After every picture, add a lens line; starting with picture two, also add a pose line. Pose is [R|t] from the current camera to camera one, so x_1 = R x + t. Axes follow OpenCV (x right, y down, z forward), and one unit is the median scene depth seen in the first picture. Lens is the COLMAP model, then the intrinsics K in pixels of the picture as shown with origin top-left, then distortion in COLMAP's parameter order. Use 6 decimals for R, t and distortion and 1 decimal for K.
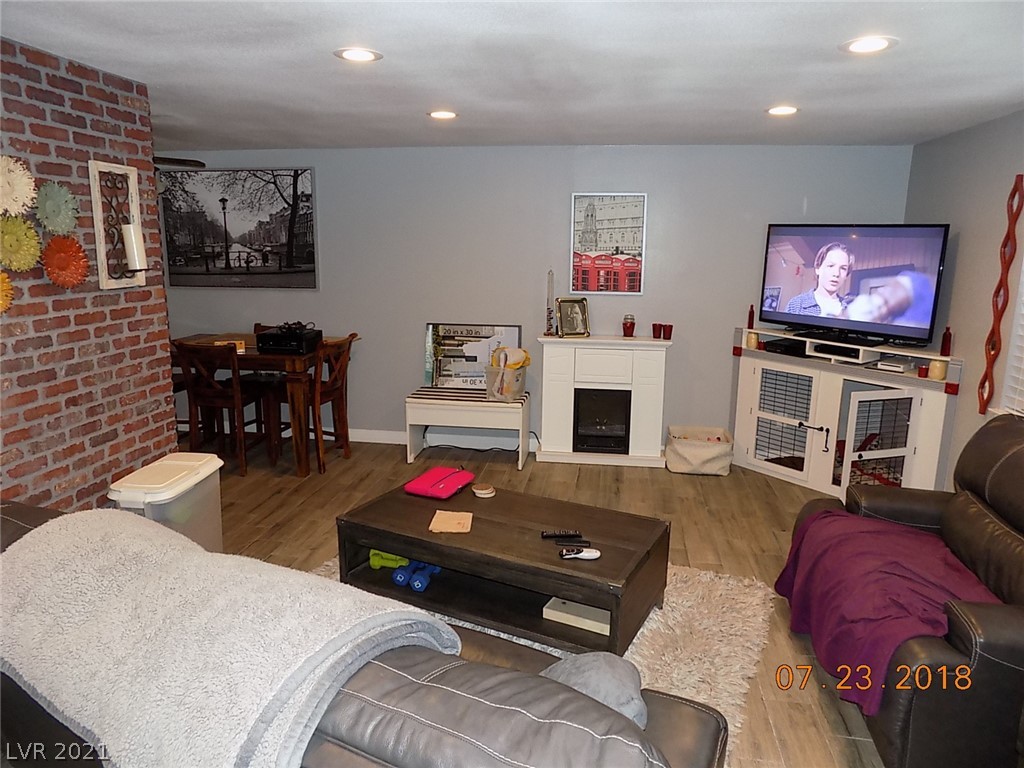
lens RADIAL K [[687.6, 0, 513.9], [0, 687.6, 379.0], [0, 0, 1]] dist [-0.068538, 0.070930]
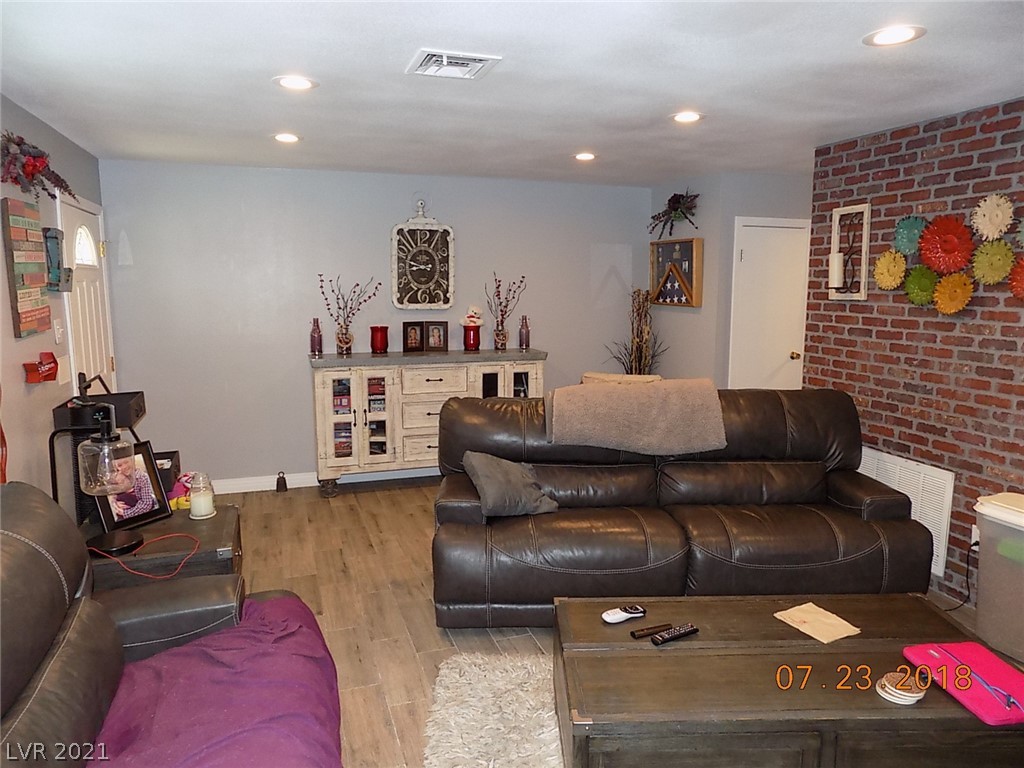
lens RADIAL K [[687.6, 0, 513.9], [0, 687.6, 379.0], [0, 0, 1]] dist [-0.068538, 0.070930]
pose [[-0.872679, 0.056247, -0.485043, 0.587790], [-0.111599, 0.944077, 0.310265, -0.251577], [0.475370, 0.324892, -0.817599, 1.472299]]
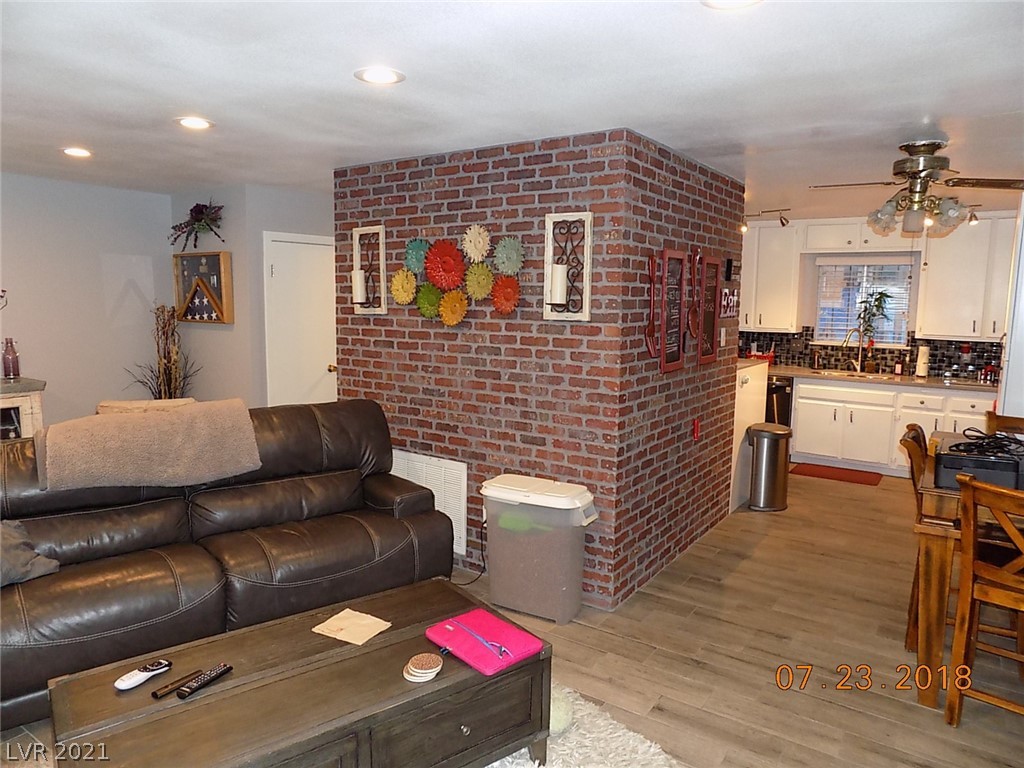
lens RADIAL K [[687.6, 0, 513.9], [0, 687.6, 379.0], [0, 0, 1]] dist [-0.068538, 0.070930]
pose [[-0.425454, 0.092119, -0.900279, 0.537887], [-0.198962, 0.960945, 0.192352, -0.262883], [0.882838, 0.260958, -0.390510, 1.503516]]
